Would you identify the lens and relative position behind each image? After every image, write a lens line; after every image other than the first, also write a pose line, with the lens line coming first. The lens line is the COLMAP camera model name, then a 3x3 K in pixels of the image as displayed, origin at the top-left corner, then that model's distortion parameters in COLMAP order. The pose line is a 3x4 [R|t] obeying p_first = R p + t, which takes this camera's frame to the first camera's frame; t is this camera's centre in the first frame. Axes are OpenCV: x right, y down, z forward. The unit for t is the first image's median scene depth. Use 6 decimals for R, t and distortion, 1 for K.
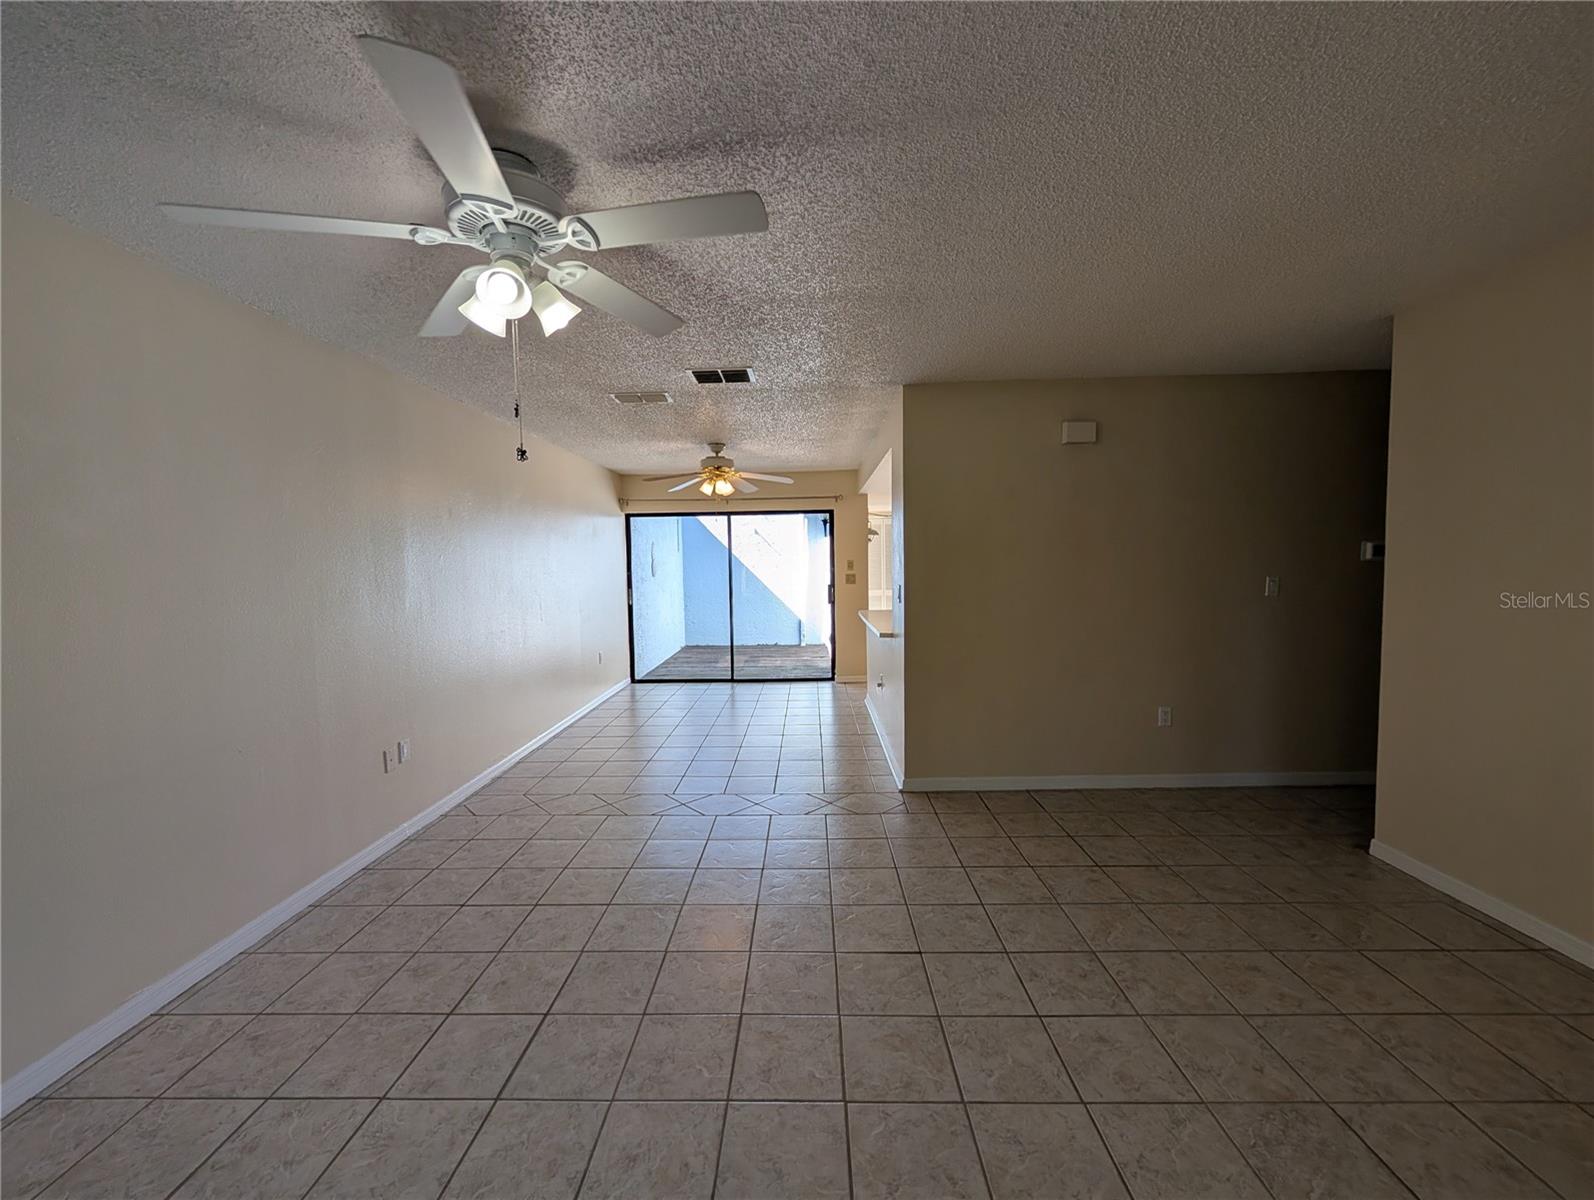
lens RADIAL K [[613.0, 0, 796.1], [0, 613.0, 600.7], [0, 0, 1]] dist [-0.000915, 0.000497]
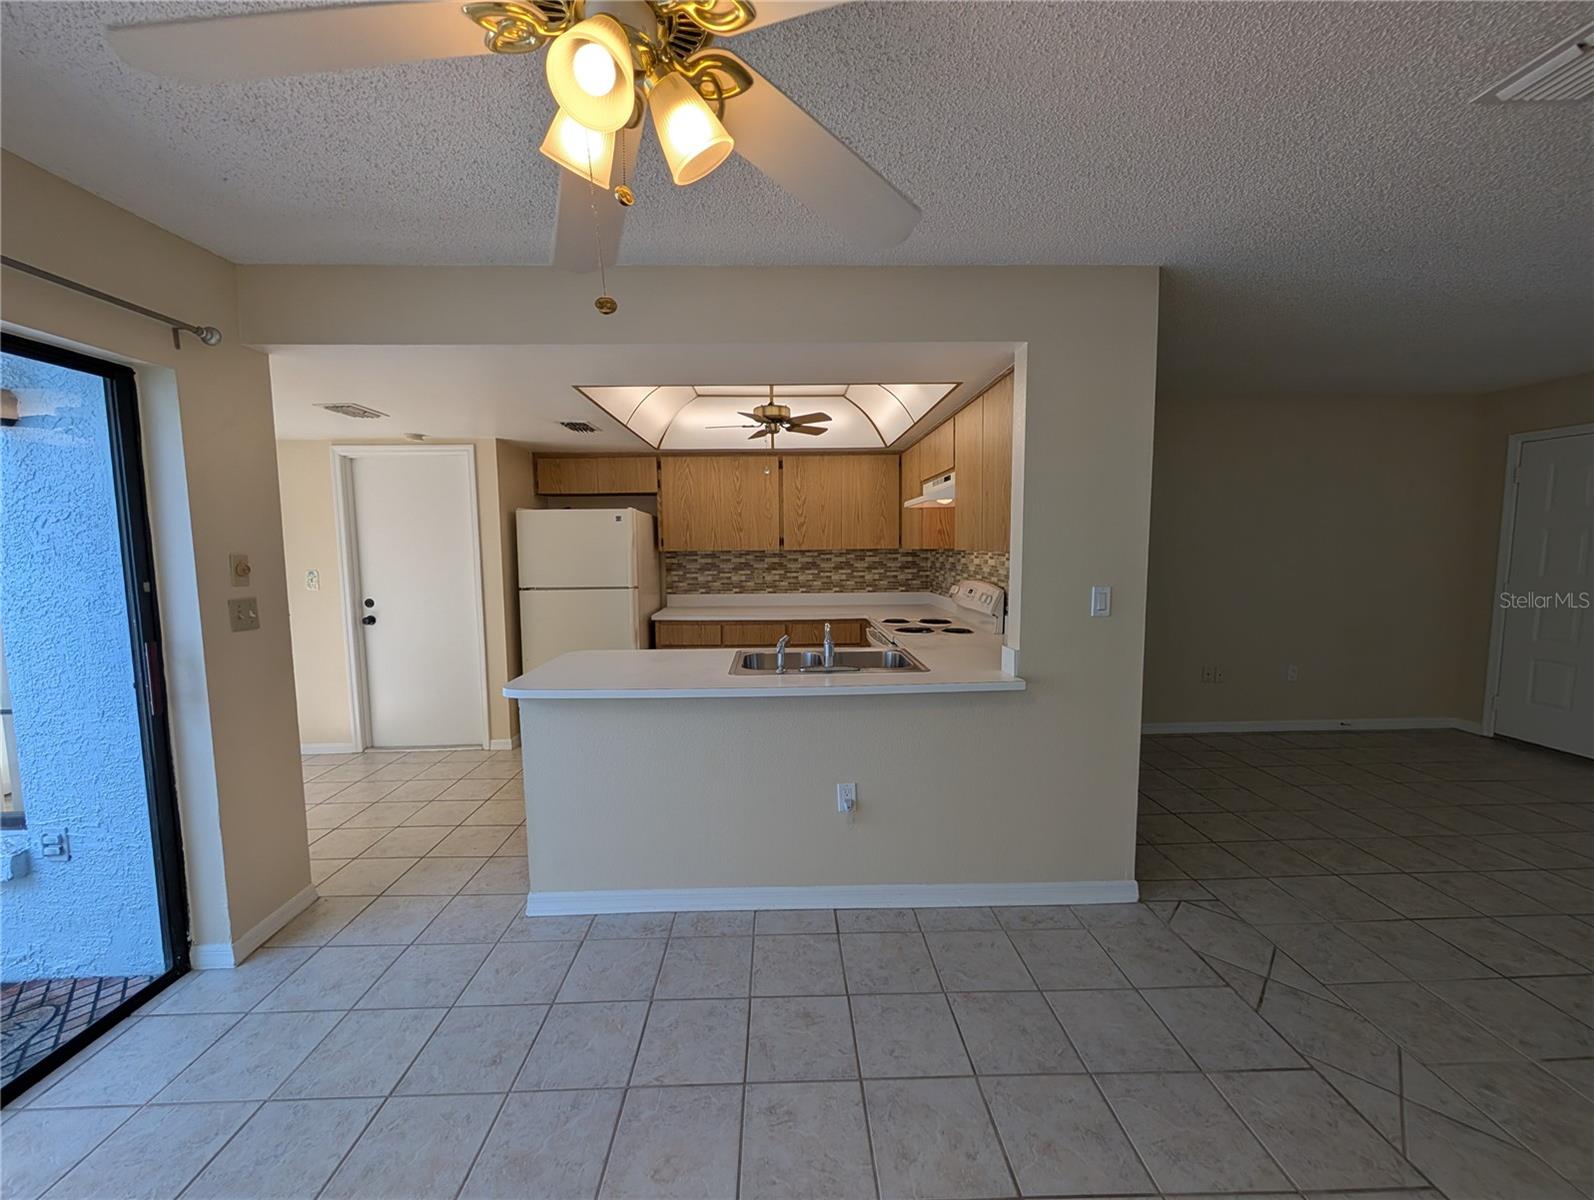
lens RADIAL K [[613.0, 0, 798.0], [0, 613.0, 600.5], [0, 0, 1]] dist [-0.000915, 0.000497]
pose [[-0.051217, -0.073067, 0.996011, -0.436746], [0.074751, 0.994242, 0.076782, -0.084473], [-0.995886, 0.078386, -0.045461, 1.369779]]
